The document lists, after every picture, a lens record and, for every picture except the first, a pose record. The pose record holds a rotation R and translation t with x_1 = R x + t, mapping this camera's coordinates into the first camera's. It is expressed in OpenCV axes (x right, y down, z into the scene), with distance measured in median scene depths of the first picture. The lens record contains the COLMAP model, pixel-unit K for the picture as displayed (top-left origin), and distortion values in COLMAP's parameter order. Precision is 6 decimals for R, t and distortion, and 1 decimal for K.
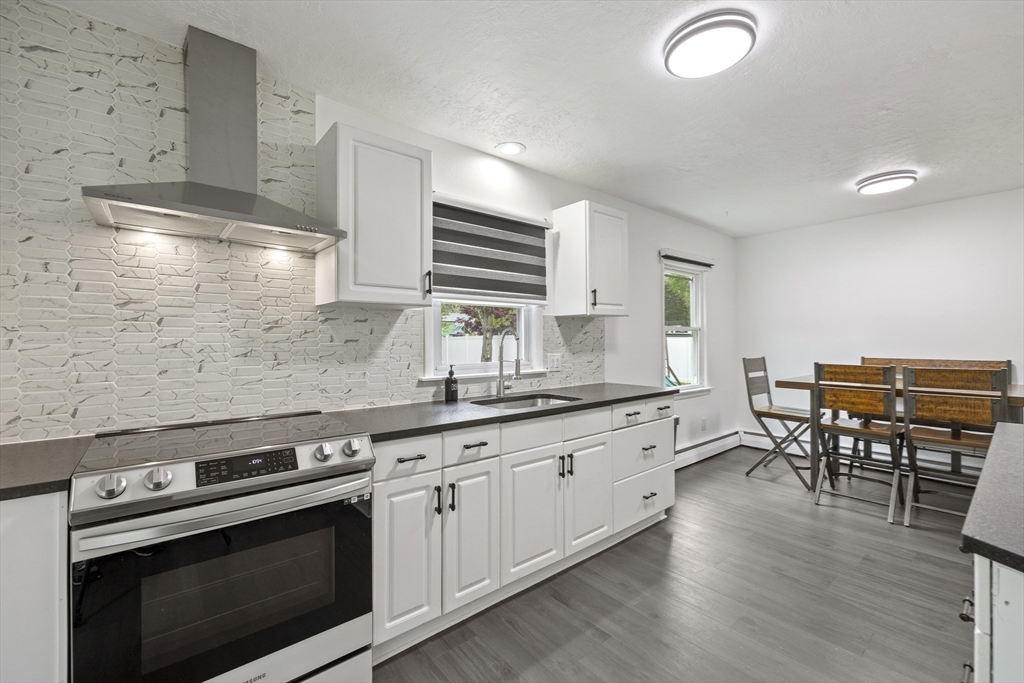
lens RADIAL K [[428.8, 0, 510.9], [0, 428.8, 338.6], [0, 0, 1]] dist [-0.002319, -0.000619]
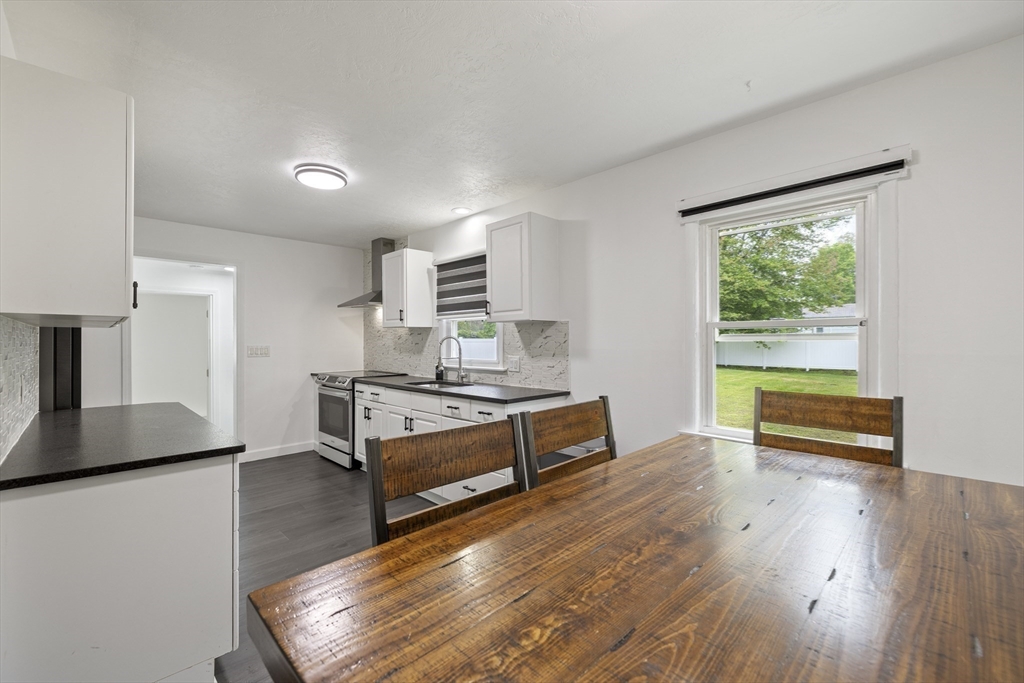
lens RADIAL K [[428.8, 0, 511.7], [0, 428.8, 344.5], [0, 0, 1]] dist [-0.002319, -0.000619]
pose [[0.083462, 0.012958, -0.996427, 1.886117], [0.007821, 0.999876, 0.013658, -0.016809], [0.996480, -0.008933, 0.083350, 1.363412]]
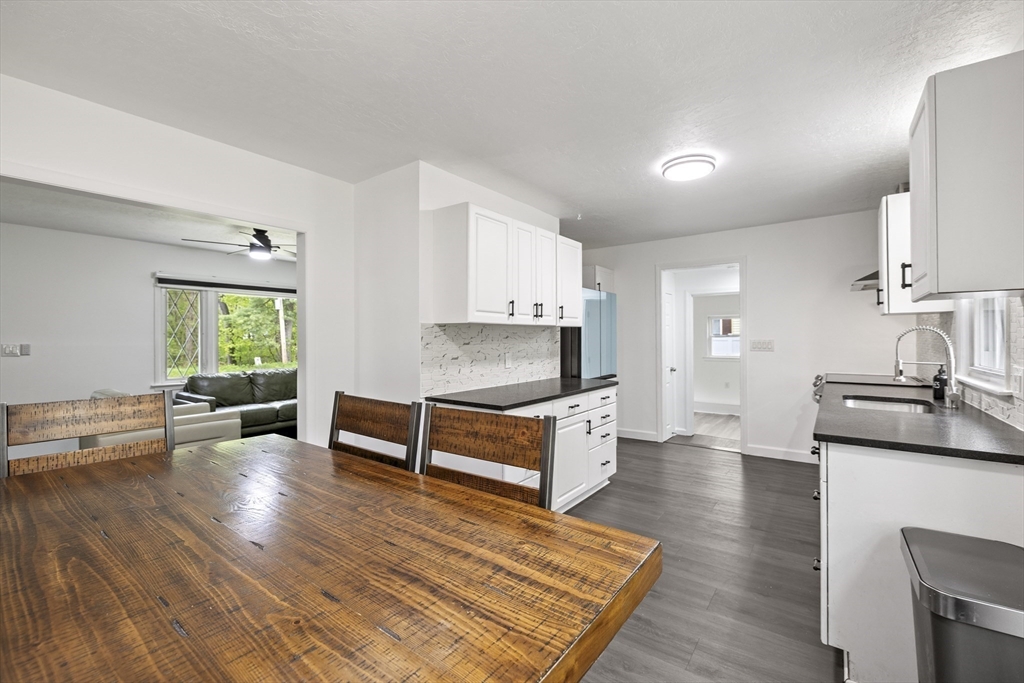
lens RADIAL K [[428.8, 0, 513.6], [0, 428.8, 326.4], [0, 0, 1]] dist [-0.002319, -0.000619]
pose [[-0.972559, 0.001644, -0.232649, 1.312935], [0.007931, 0.999628, -0.026092, -0.014198], [0.232519, -0.027221, -0.972211, 2.103303]]
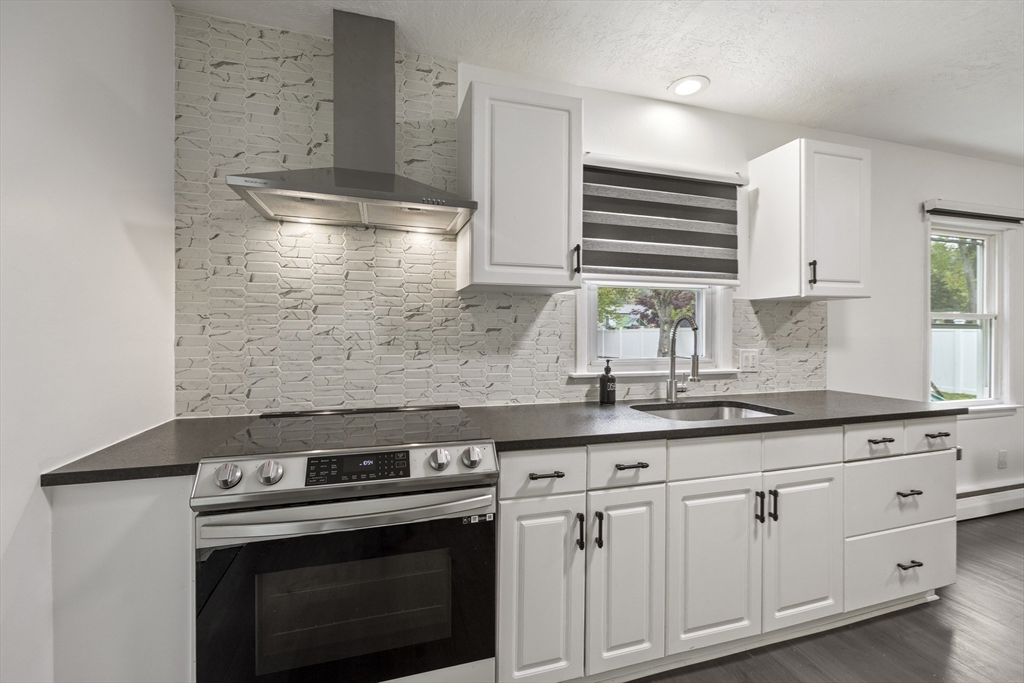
lens RADIAL K [[428.8, 0, 508.4], [0, 428.8, 335.0], [0, 0, 1]] dist [-0.002319, -0.000619]
pose [[0.918330, 0.009129, -0.395710, 0.014631], [-0.005521, 0.999932, 0.010257, 0.007298], [0.395777, -0.007235, 0.918318, 0.193421]]
